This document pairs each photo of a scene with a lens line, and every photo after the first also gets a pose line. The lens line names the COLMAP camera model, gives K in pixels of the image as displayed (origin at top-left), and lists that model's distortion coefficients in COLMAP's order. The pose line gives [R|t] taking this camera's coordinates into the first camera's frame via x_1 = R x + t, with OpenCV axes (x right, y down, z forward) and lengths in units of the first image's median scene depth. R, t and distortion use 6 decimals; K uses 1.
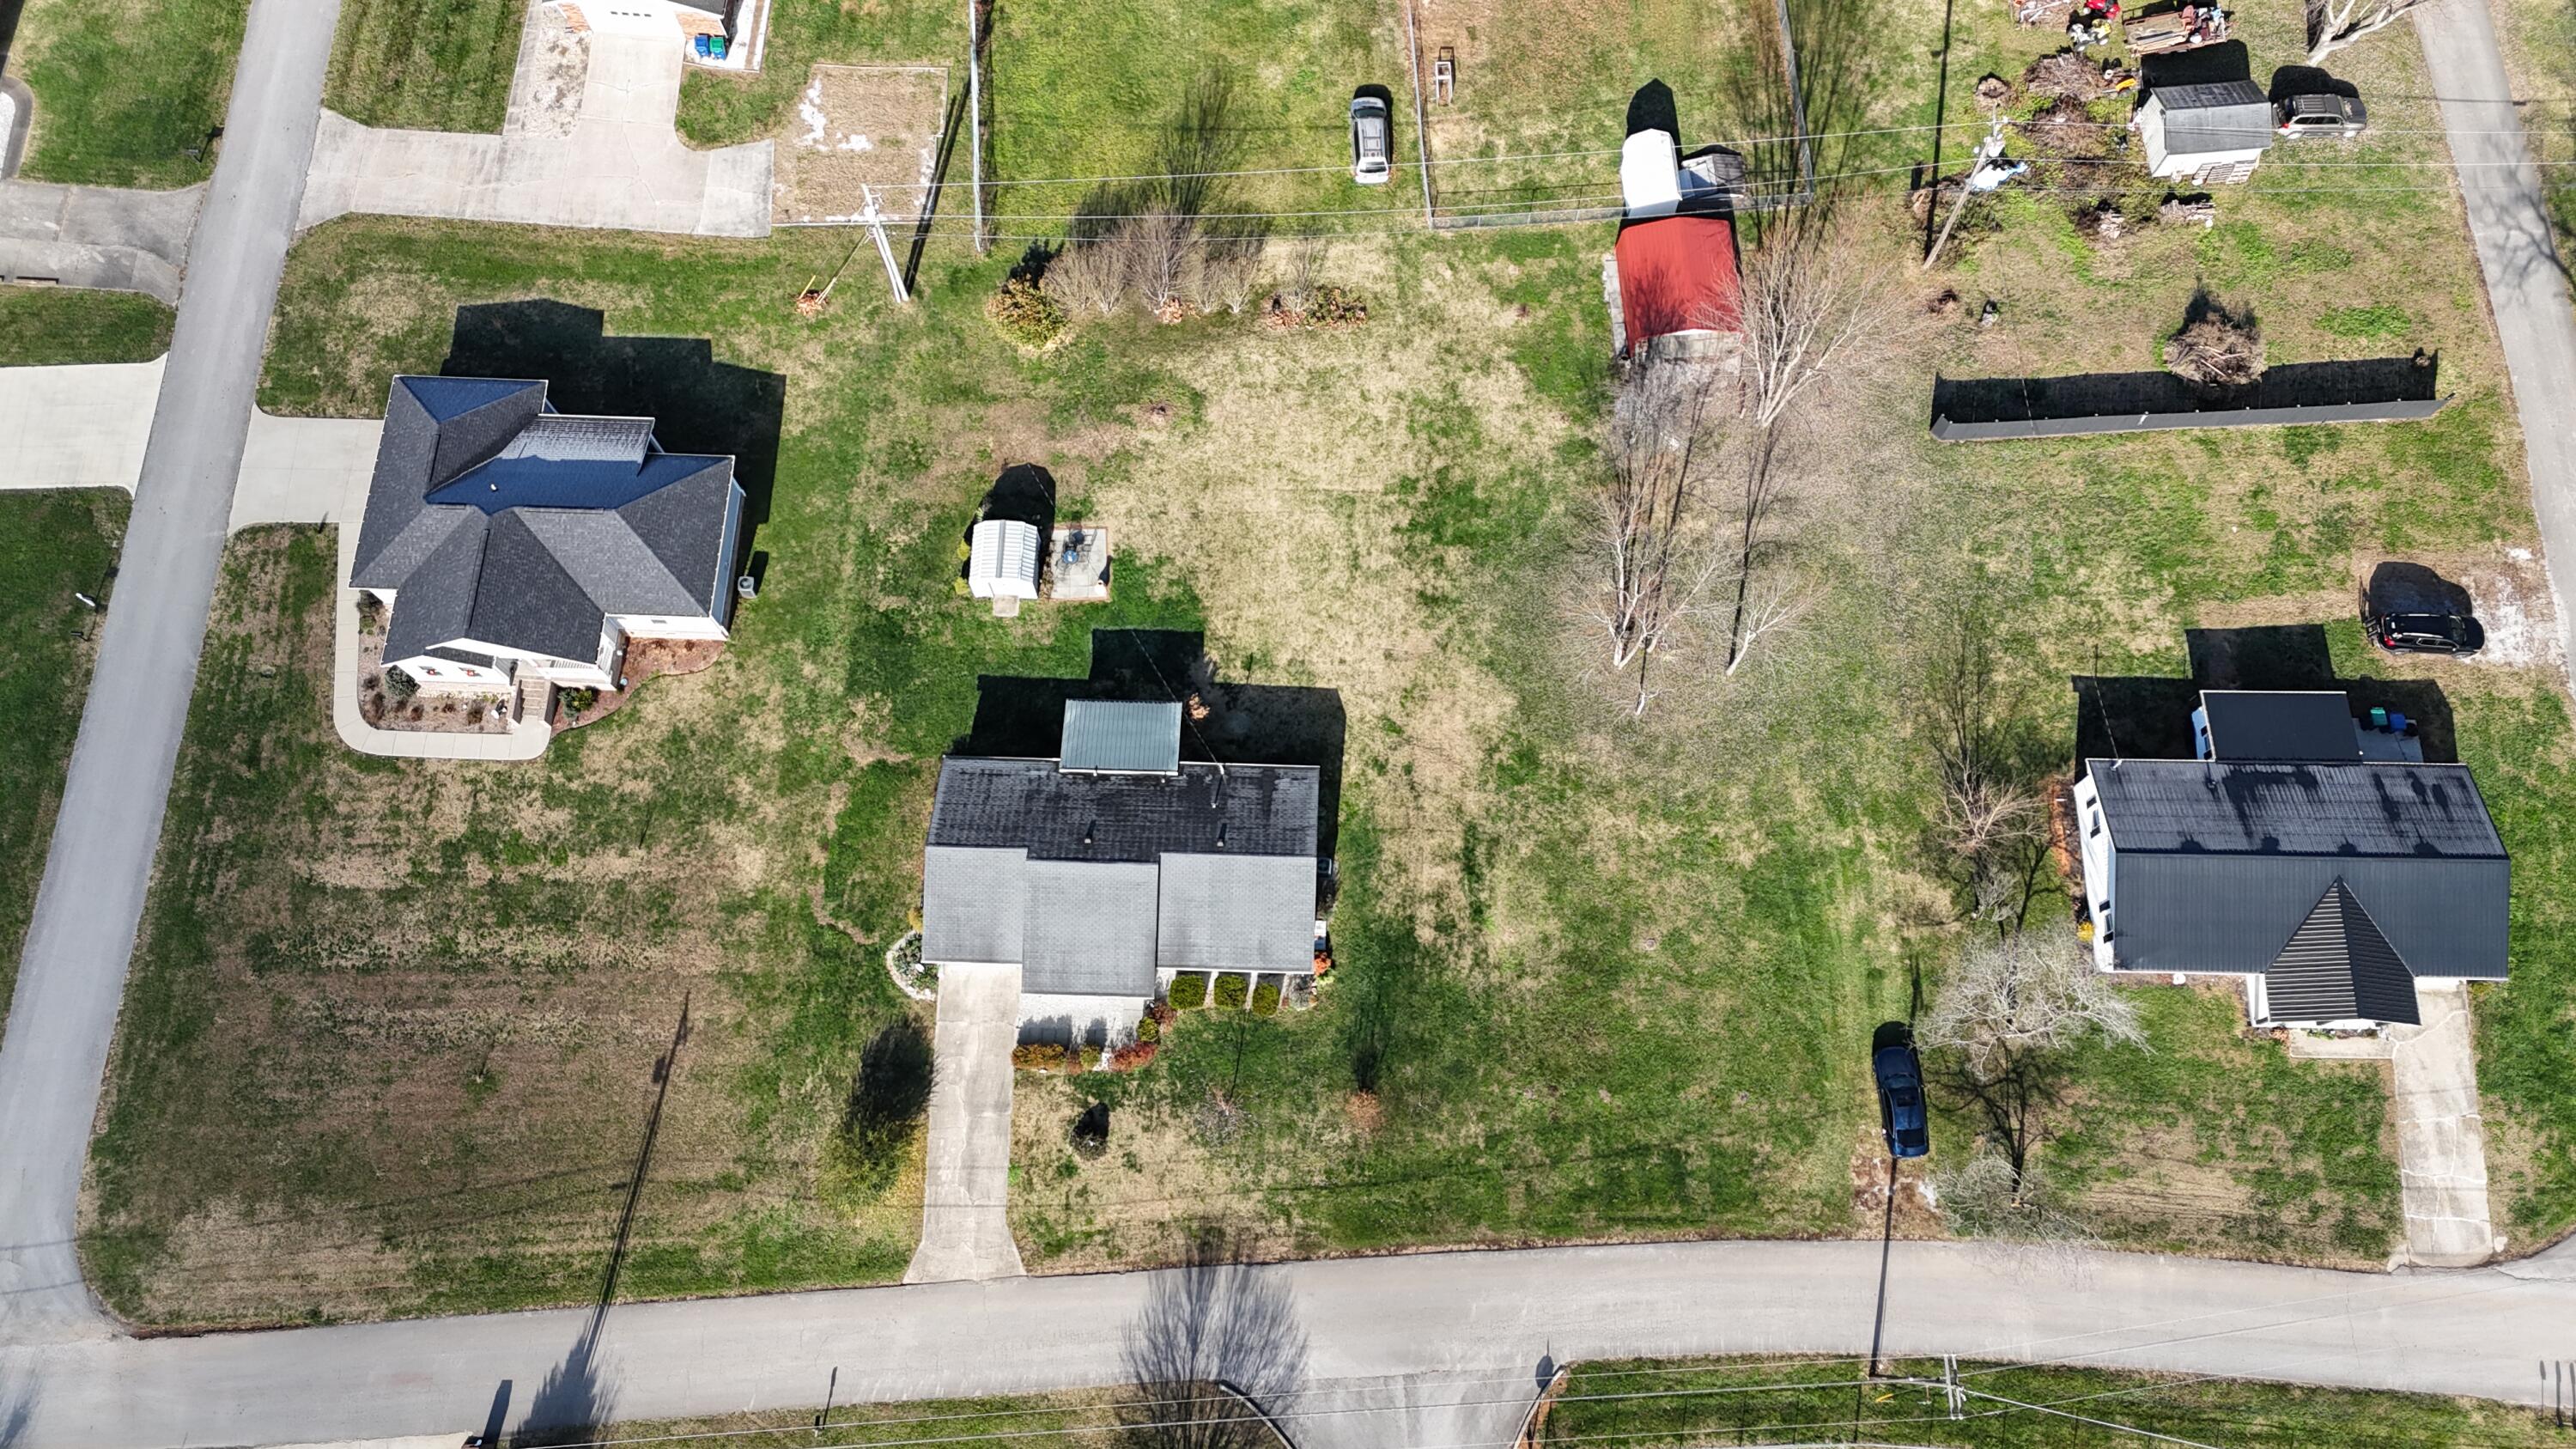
lens RADIAL K [[1859.5, 0, 1309.9], [0, 1859.5, 727.4], [0, 0, 1]] dist [0.103597, -0.101763]
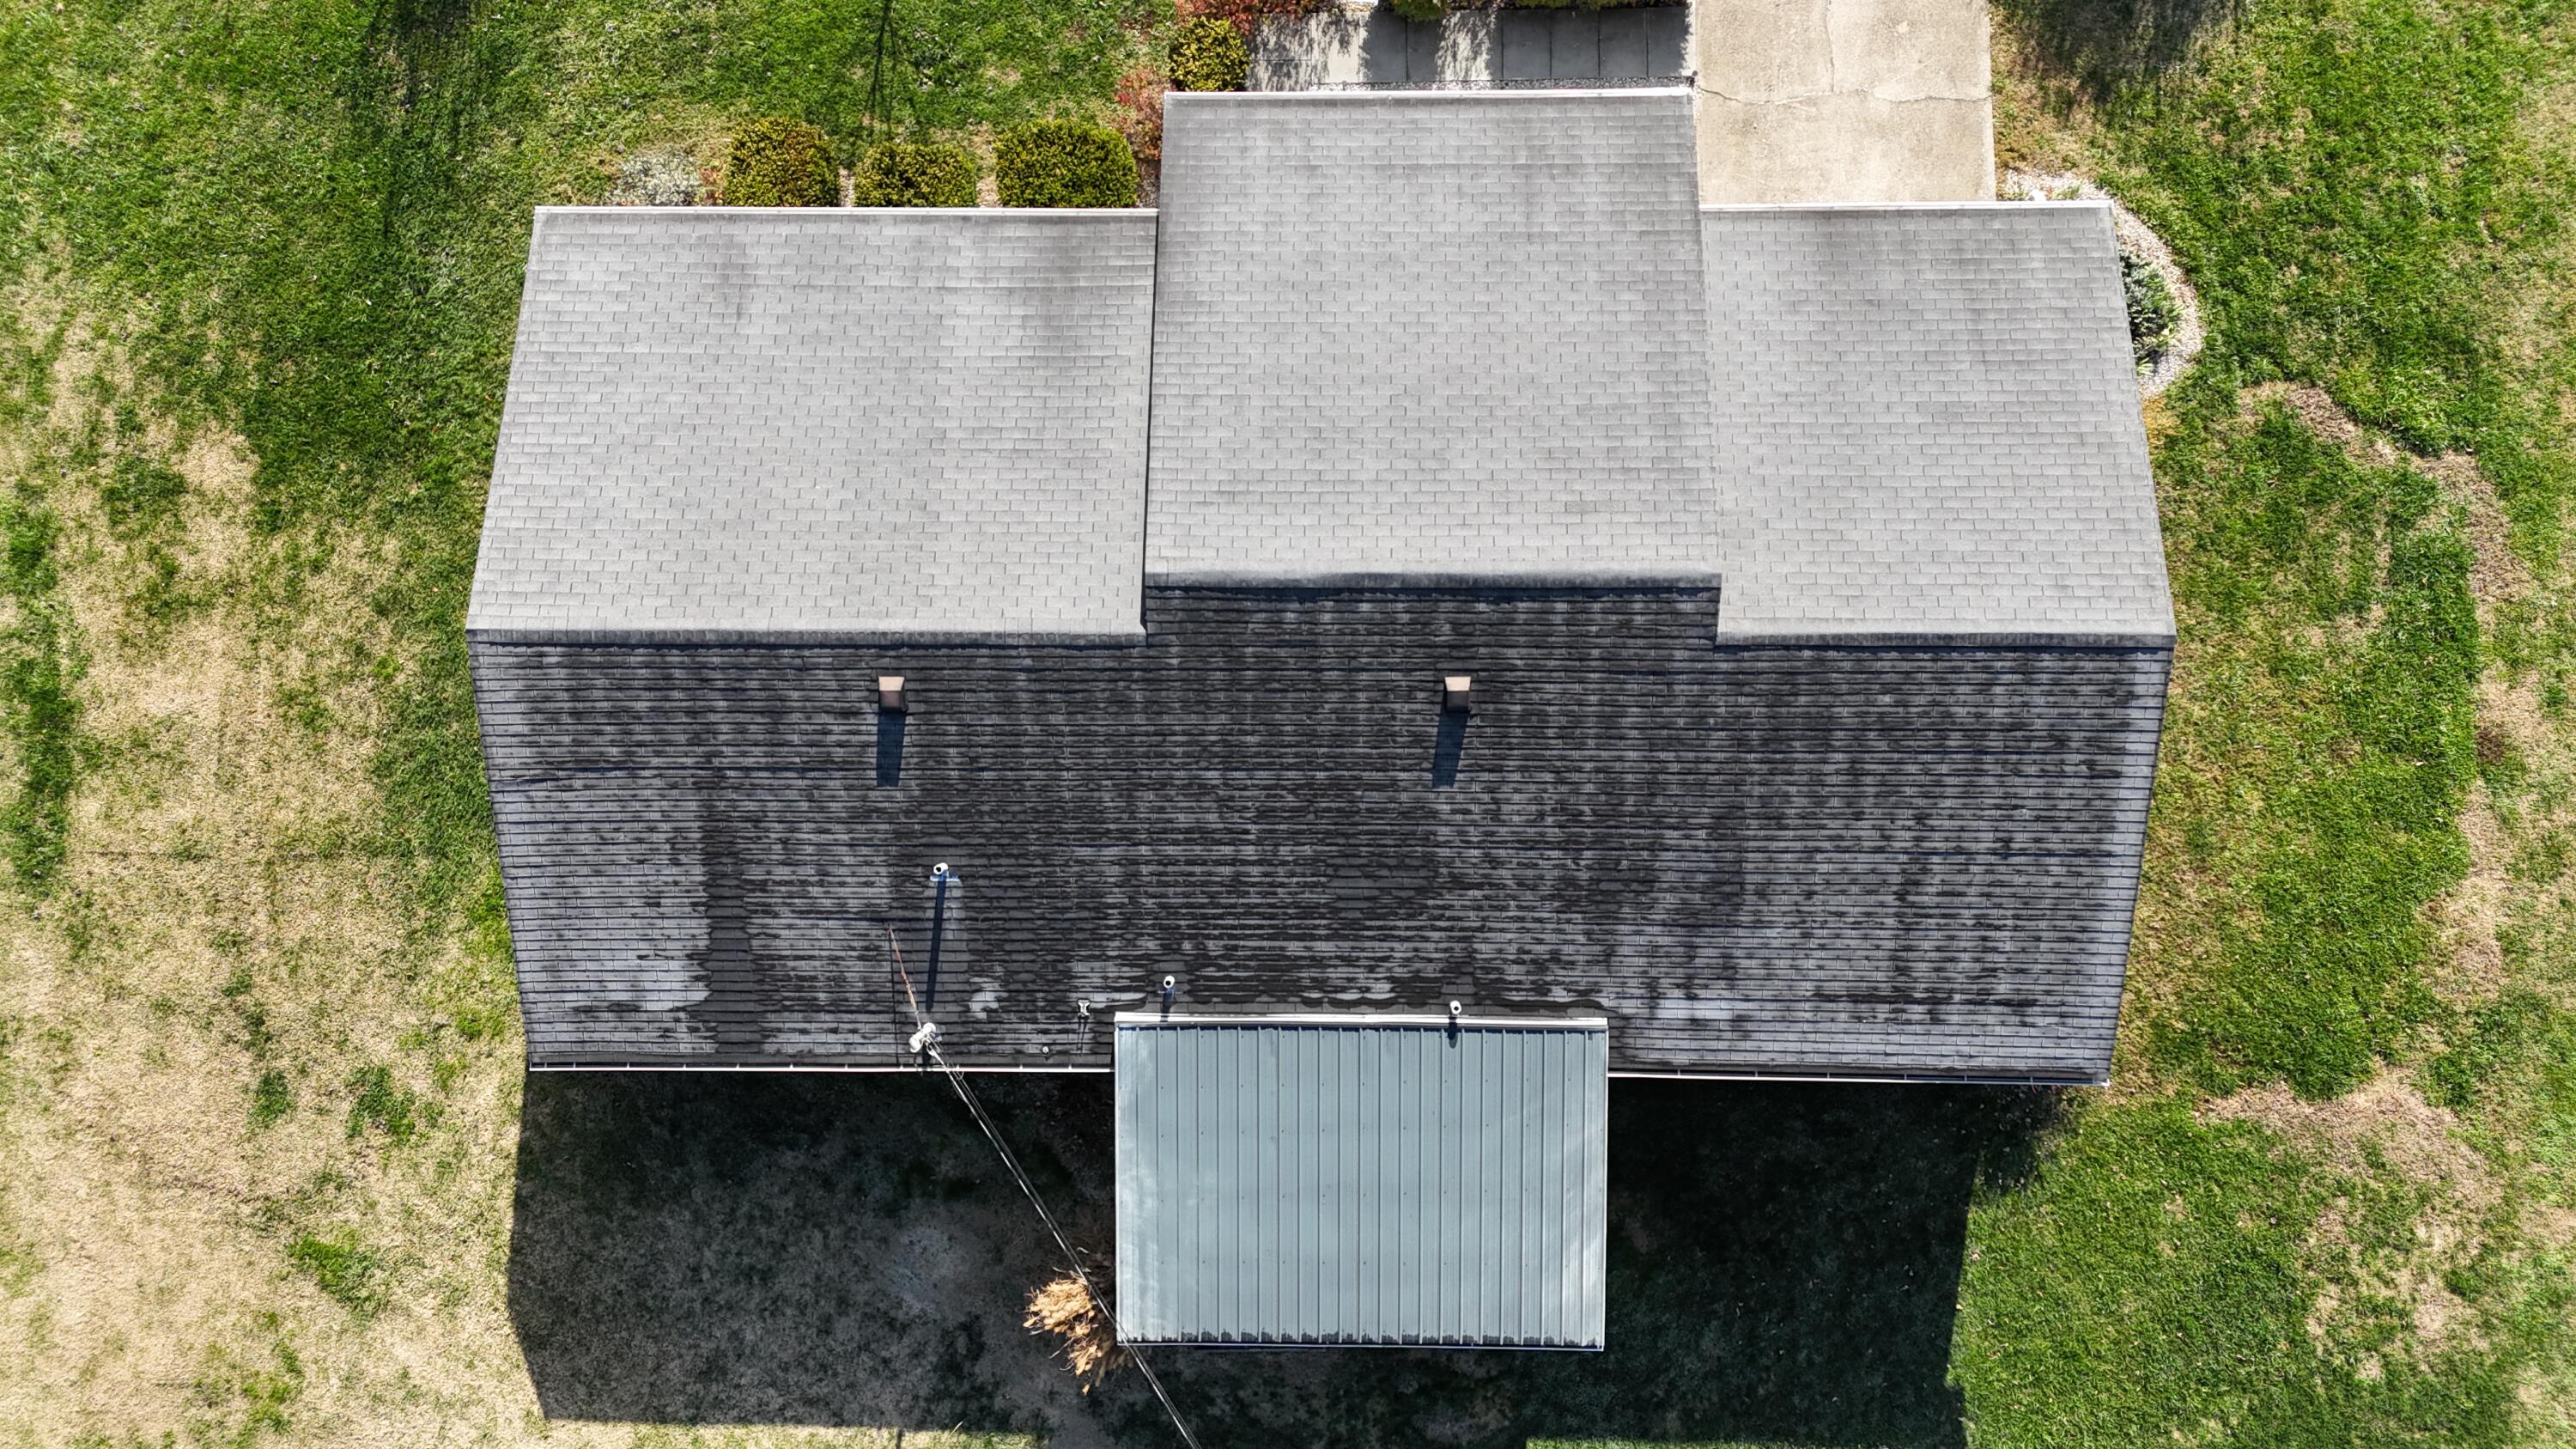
lens RADIAL K [[1859.5, 0, 1309.9], [0, 1859.5, 727.4], [0, 0, 1]] dist [0.103597, -0.101763]
pose [[-0.999268, 0.026644, 0.027468, -0.099733], [-0.015603, -0.939091, 0.343314, -0.022044], [0.034942, 0.342634, 0.938819, 0.729682]]
